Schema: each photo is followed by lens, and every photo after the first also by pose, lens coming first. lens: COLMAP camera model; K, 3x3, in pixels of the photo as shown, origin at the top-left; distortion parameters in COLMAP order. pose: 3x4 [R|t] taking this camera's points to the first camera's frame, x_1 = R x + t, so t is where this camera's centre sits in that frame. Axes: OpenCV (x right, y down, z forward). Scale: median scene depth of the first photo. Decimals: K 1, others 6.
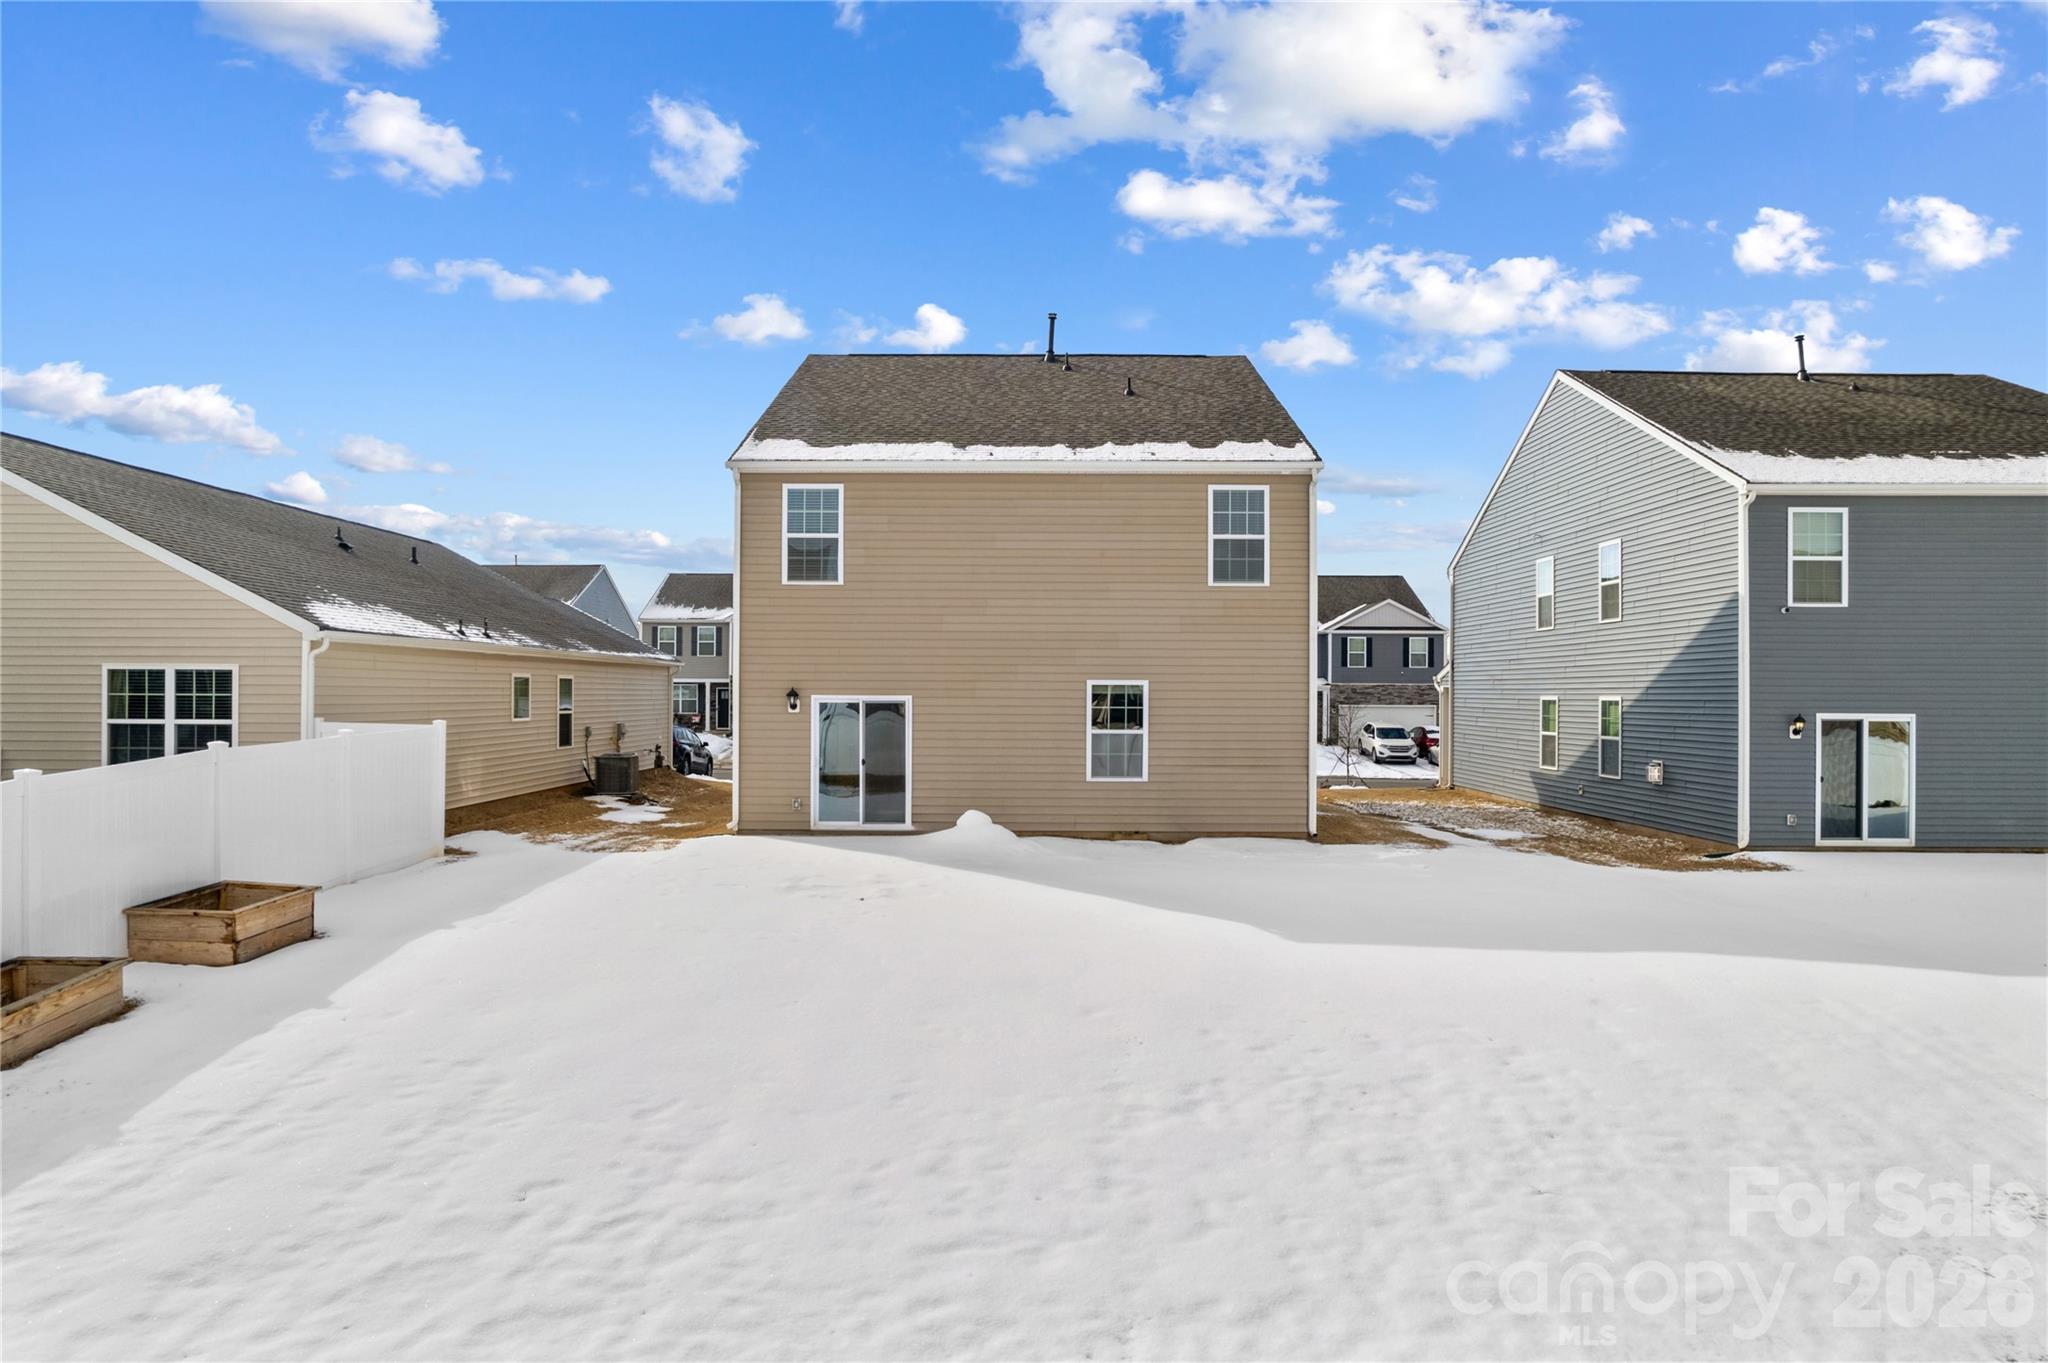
lens RADIAL K [[1326.5, 0, 1024.0], [0, 1326.5, 681.5], [0, 0, 1]] dist [-0.088528, 0.081200]
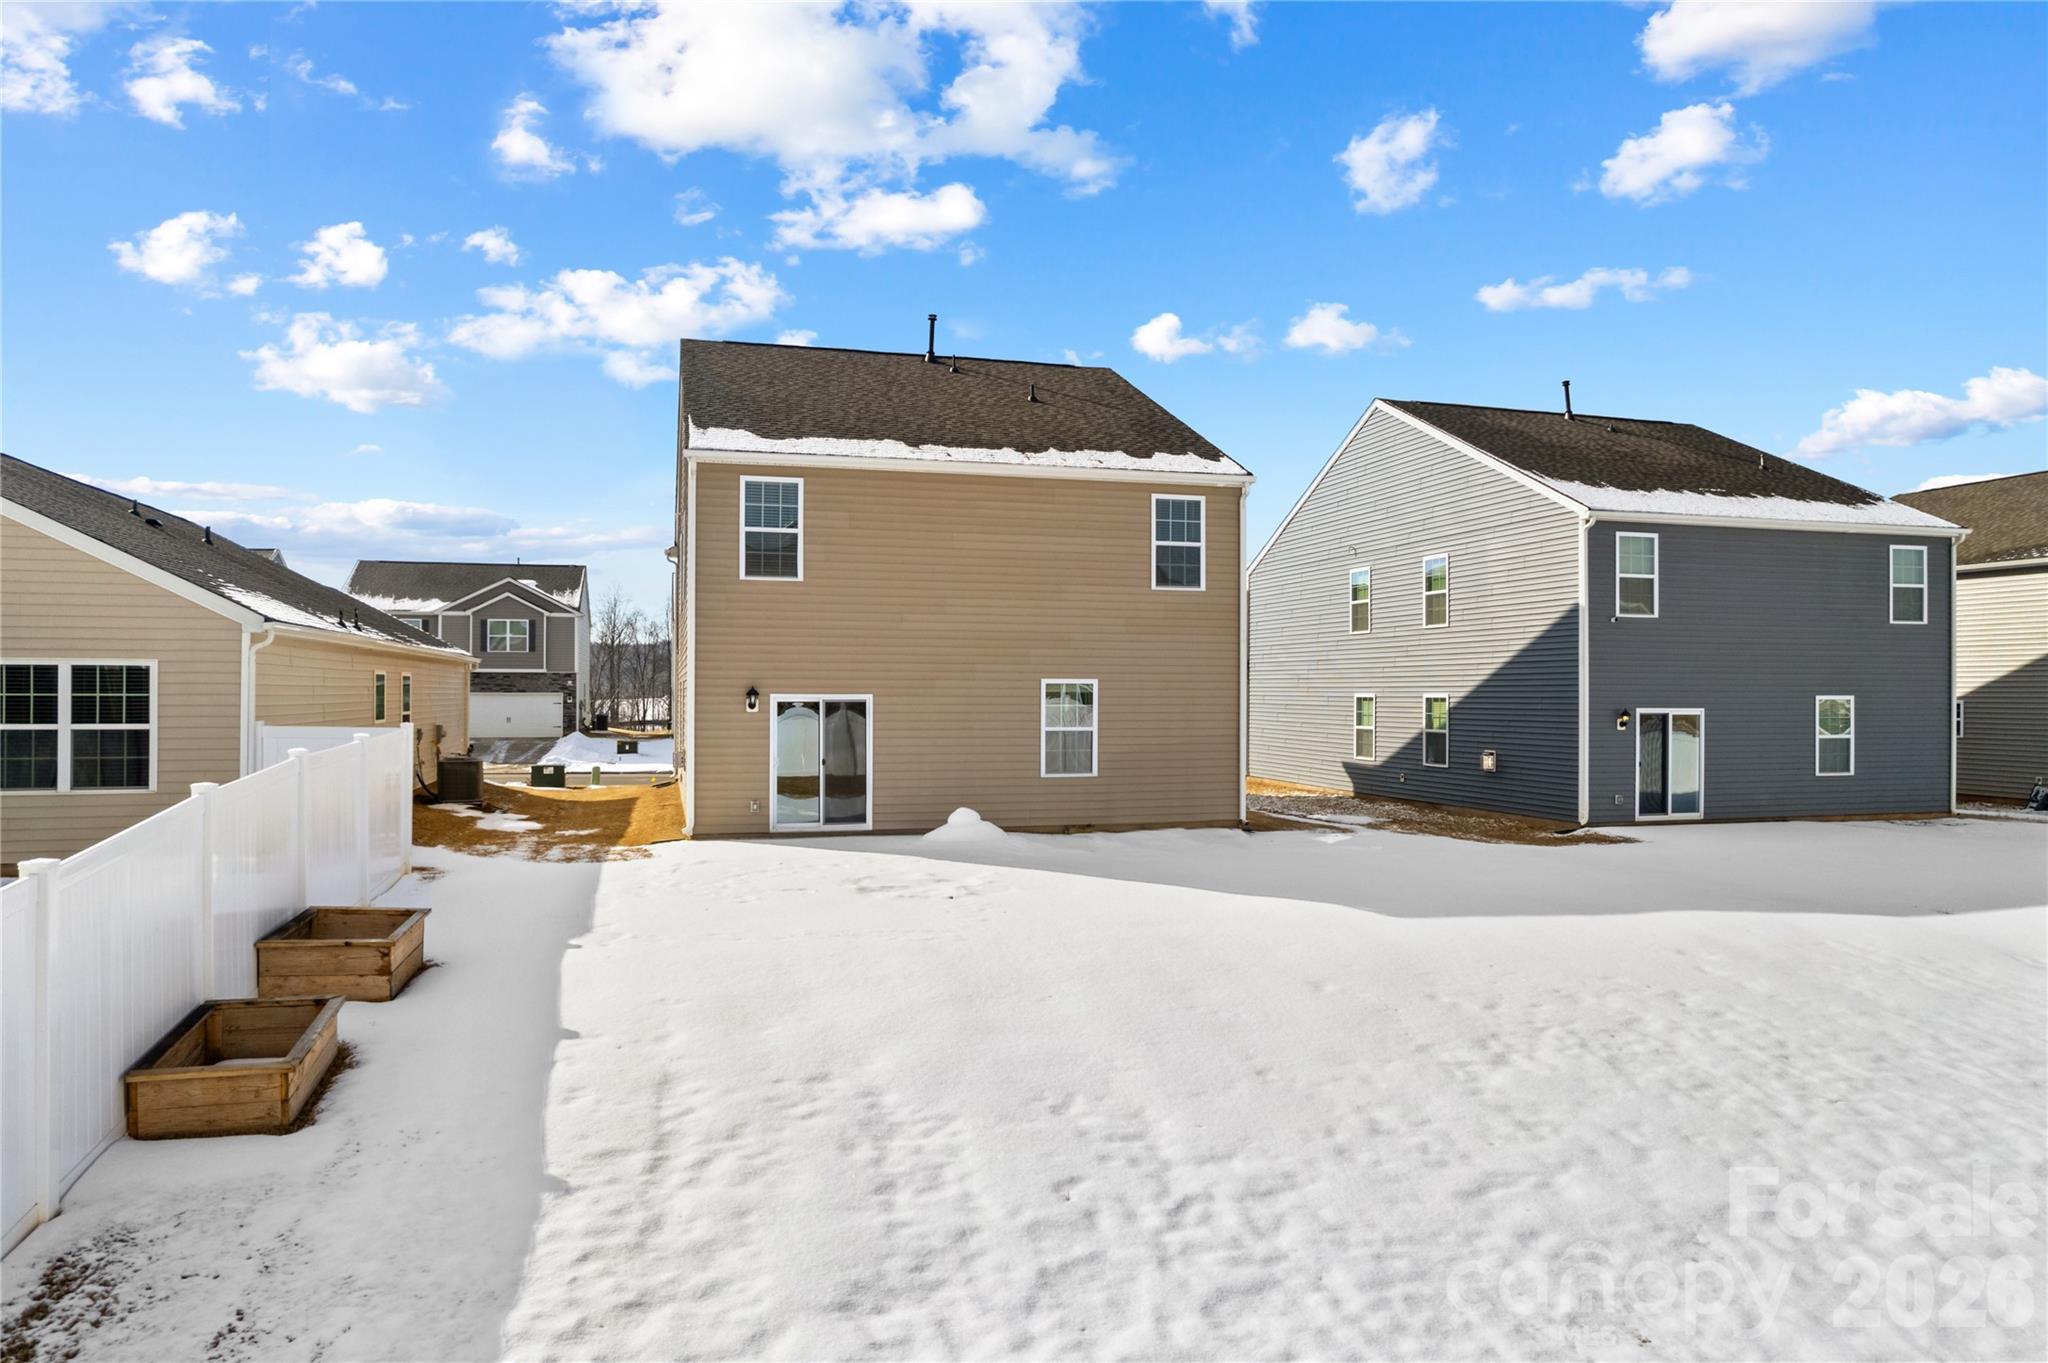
lens RADIAL K [[1326.5, 0, 1024.0], [0, 1326.5, 681.5], [0, 0, 1]] dist [-0.088528, 0.081200]
pose [[0.962694, 0.000906, 0.270589, -0.245209], [-0.001447, 0.999997, 0.001801, -0.000886], [-0.270587, -0.002125, 0.962693, 0.013035]]
